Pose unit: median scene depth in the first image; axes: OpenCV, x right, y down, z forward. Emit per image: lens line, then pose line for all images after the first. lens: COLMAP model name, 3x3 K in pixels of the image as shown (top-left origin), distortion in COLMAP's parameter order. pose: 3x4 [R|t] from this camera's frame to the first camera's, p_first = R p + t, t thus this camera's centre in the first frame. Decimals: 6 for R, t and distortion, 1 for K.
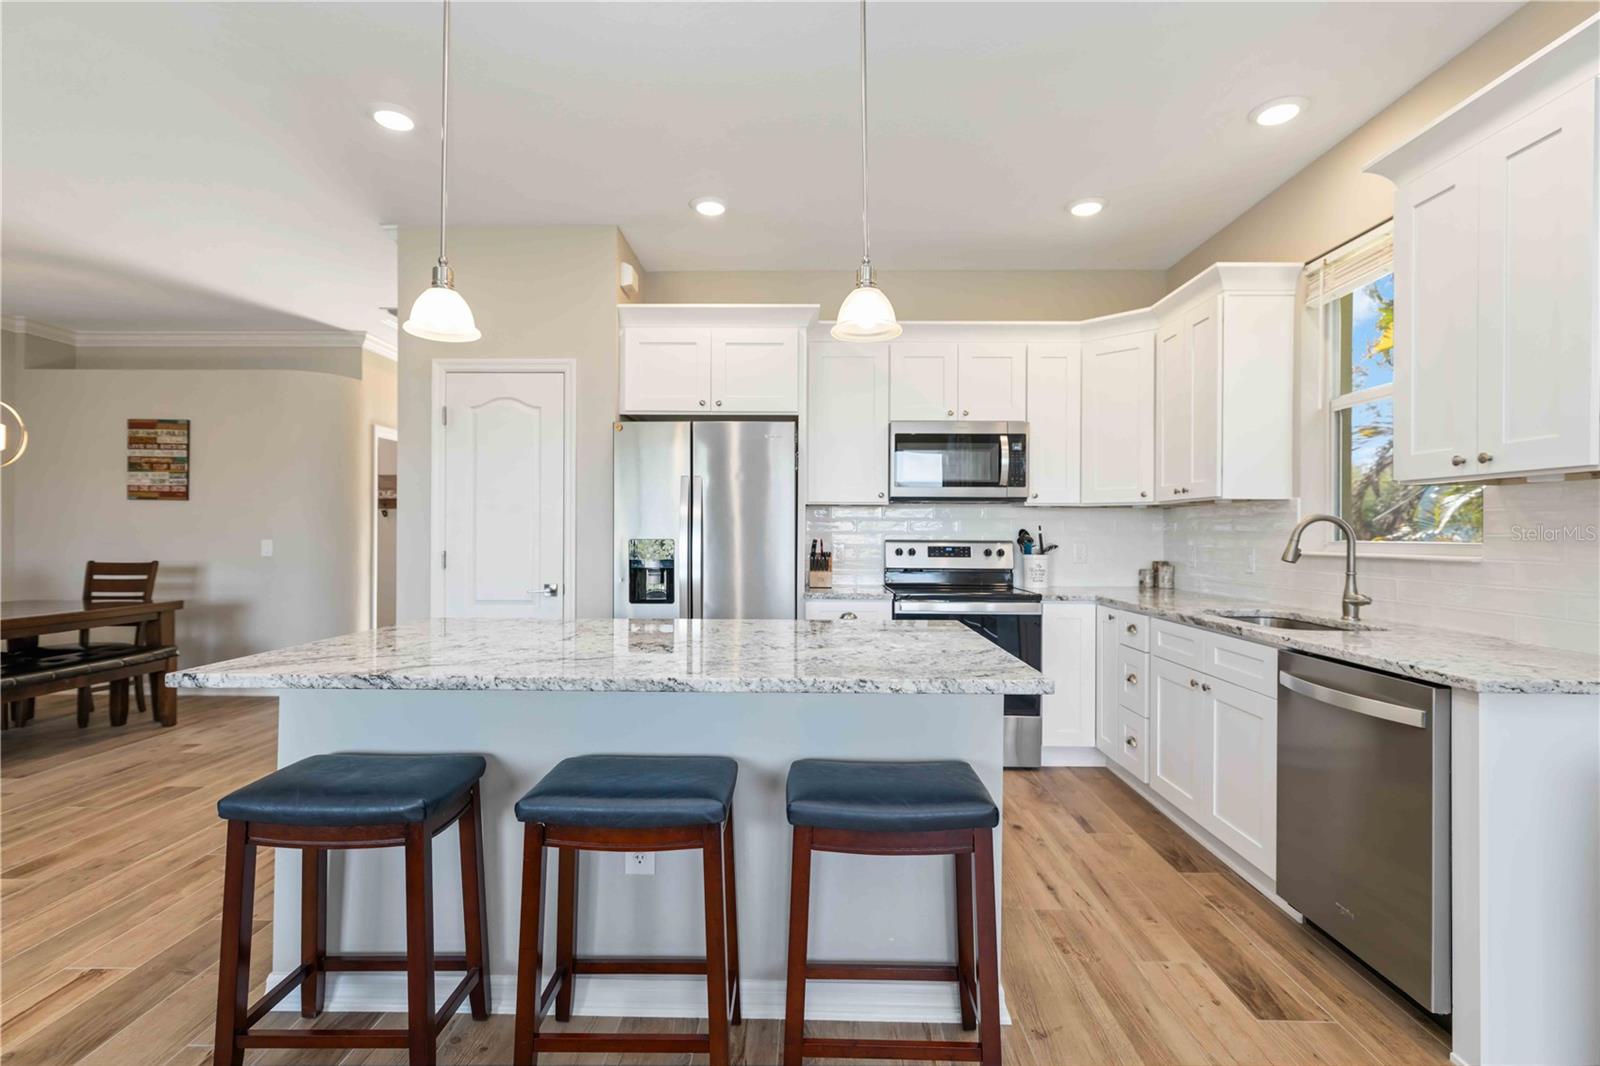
lens RADIAL K [[755.1, 0, 803.2], [0, 755.1, 534.8], [0, 0, 1]] dist [0.001139, -0.000215]
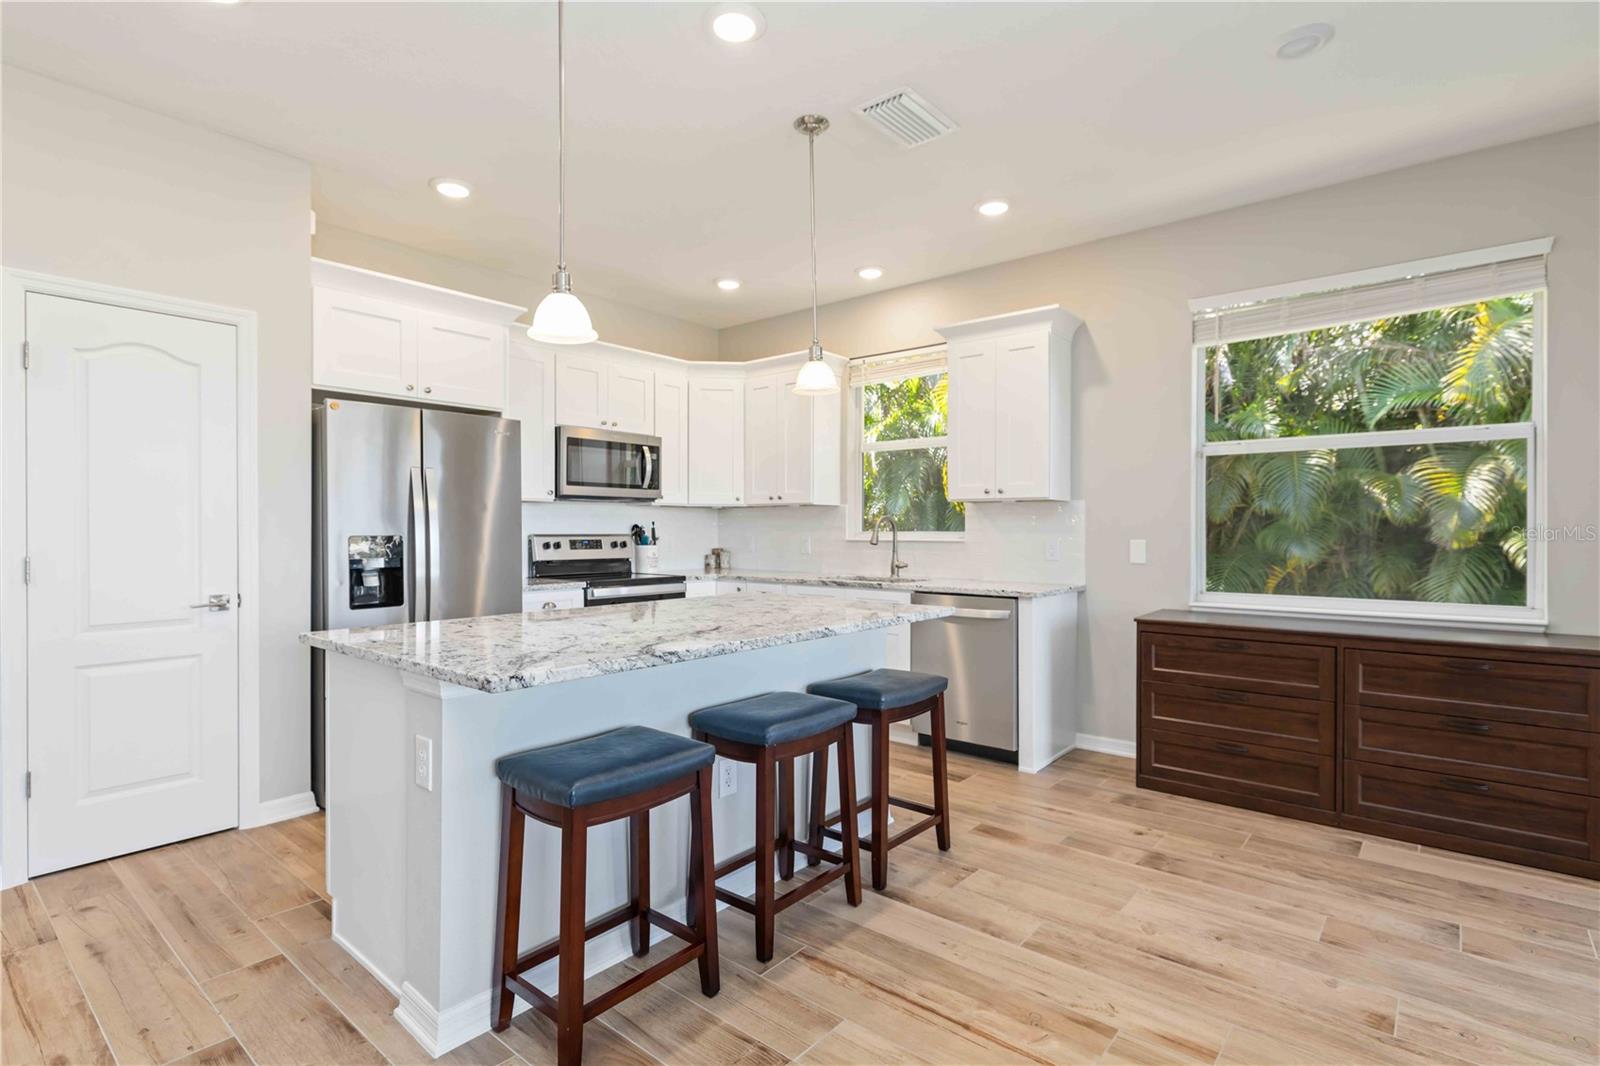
lens RADIAL K [[755.1, 0, 811.2], [0, 755.1, 529.2], [0, 0, 1]] dist [0.001139, -0.000215]
pose [[0.633657, -0.005643, 0.773593, -0.530062], [0.005013, 0.999982, 0.003187, -0.002269], [-0.773598, 0.001859, 0.633674, 0.036762]]
